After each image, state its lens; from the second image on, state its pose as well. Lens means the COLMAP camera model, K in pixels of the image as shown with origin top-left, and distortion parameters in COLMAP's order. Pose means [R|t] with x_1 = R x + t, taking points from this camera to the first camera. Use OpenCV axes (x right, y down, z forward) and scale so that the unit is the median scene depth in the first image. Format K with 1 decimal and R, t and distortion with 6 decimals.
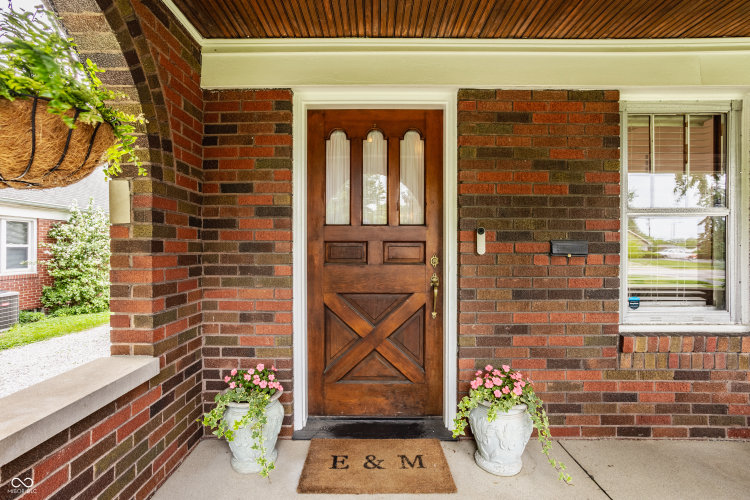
lens RADIAL K [[350.4, 0, 374.0], [0, 350.4, 243.4], [0, 0, 1]] dist [-0.000776, 0.000085]
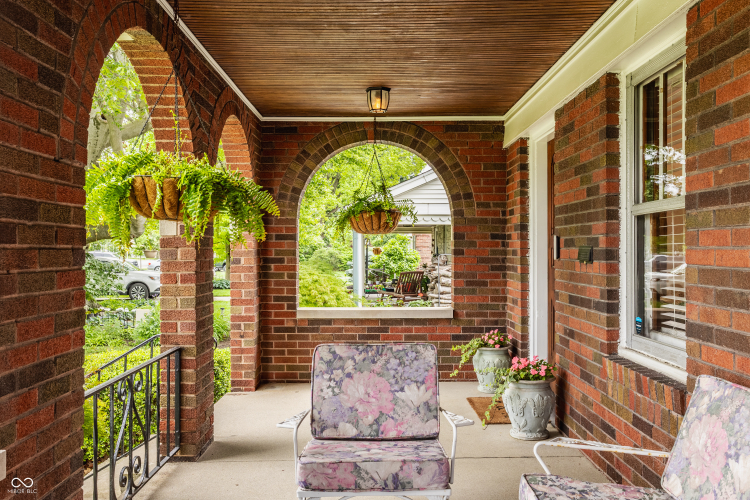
lens RADIAL K [[673.5, 0, 374.9], [0, 673.5, 250.4], [0, 0, 1]] dist [0.000600, -0.000002]
pose [[0.008346, -0.001006, -0.999965, 2.795473], [0.004769, 0.999988, -0.000966, 0.001135], [0.999954, -0.004761, 0.008351, 0.479185]]
